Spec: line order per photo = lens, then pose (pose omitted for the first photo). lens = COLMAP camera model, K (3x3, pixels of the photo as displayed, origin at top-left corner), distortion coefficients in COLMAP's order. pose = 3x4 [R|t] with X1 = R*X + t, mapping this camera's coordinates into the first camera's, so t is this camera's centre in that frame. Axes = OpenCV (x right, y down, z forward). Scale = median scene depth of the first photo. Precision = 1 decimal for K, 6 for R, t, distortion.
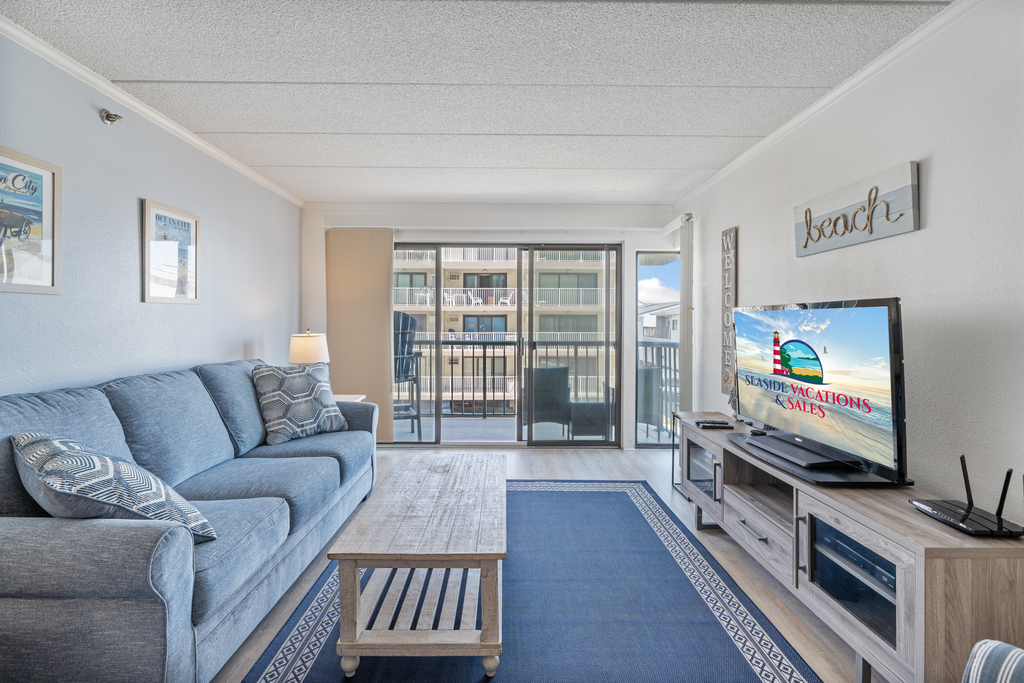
lens RADIAL K [[475.6, 0, 508.3], [0, 475.6, 323.2], [0, 0, 1]] dist [0.000559, 0.000420]
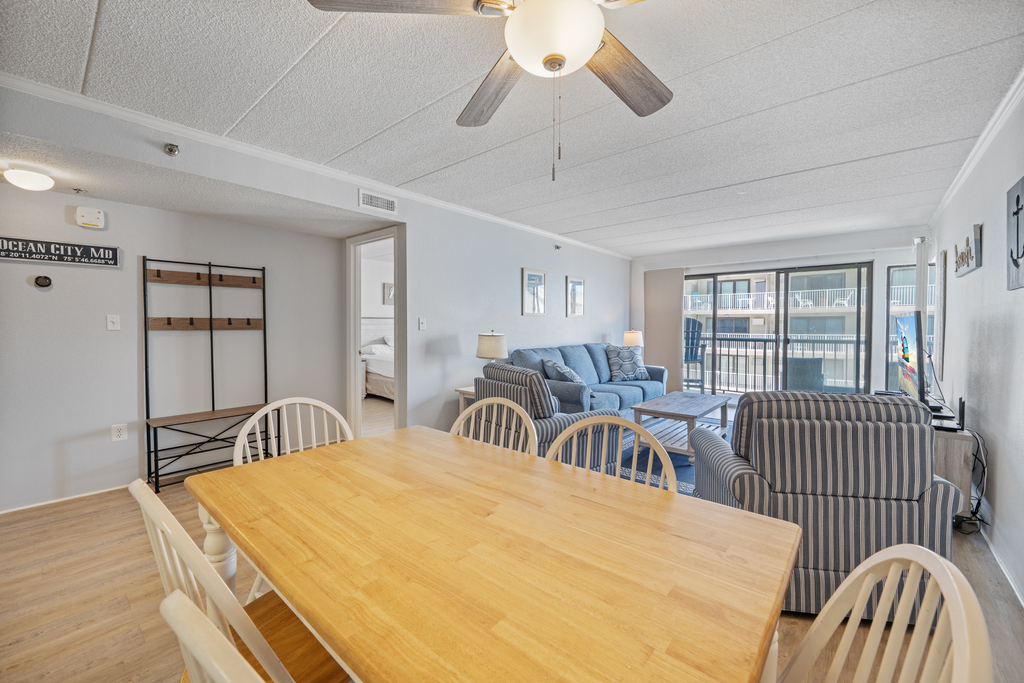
lens RADIAL K [[410.7, 0, 512.0], [0, 410.7, 341.5], [0, 0, 1]] dist [-0.014169, -0.000053]
pose [[0.754344, 0.022997, -0.656076, 0.367345], [0.002478, 0.999279, 0.037876, 0.000028], [0.656474, -0.030197, 0.753744, -0.695185]]
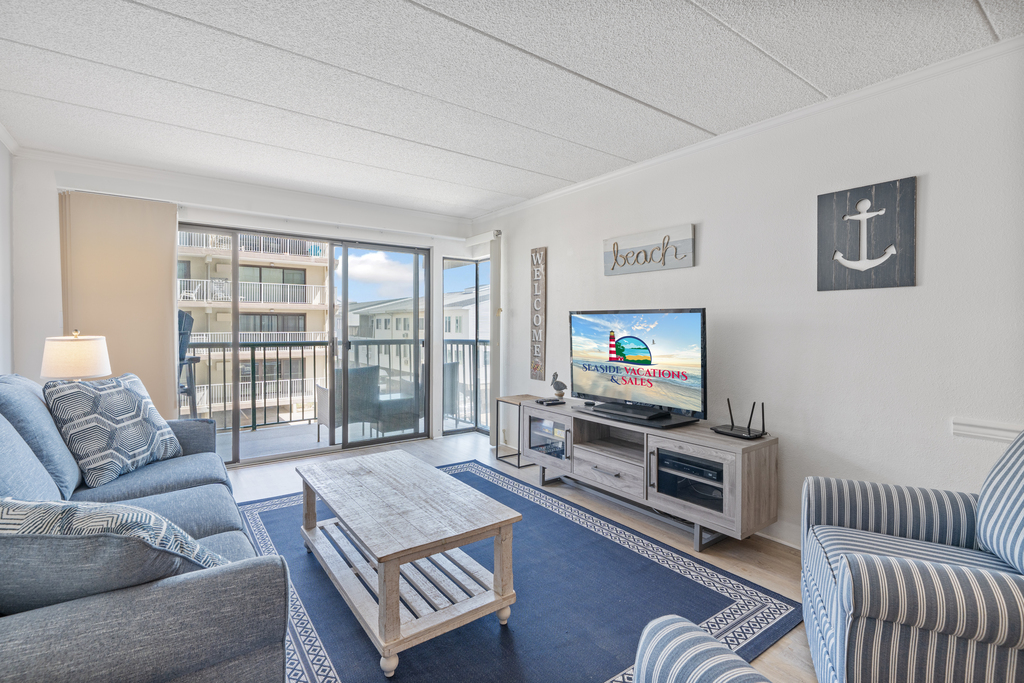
lens RADIAL K [[473.5, 0, 512.4], [0, 473.5, 329.9], [0, 0, 1]] dist [0.002012, 0.000312]
pose [[0.810859, -0.006499, 0.585206, -0.387863], [-0.003080, 0.999877, 0.015372, -0.000675], [-0.585234, -0.014267, 0.810739, 0.028293]]
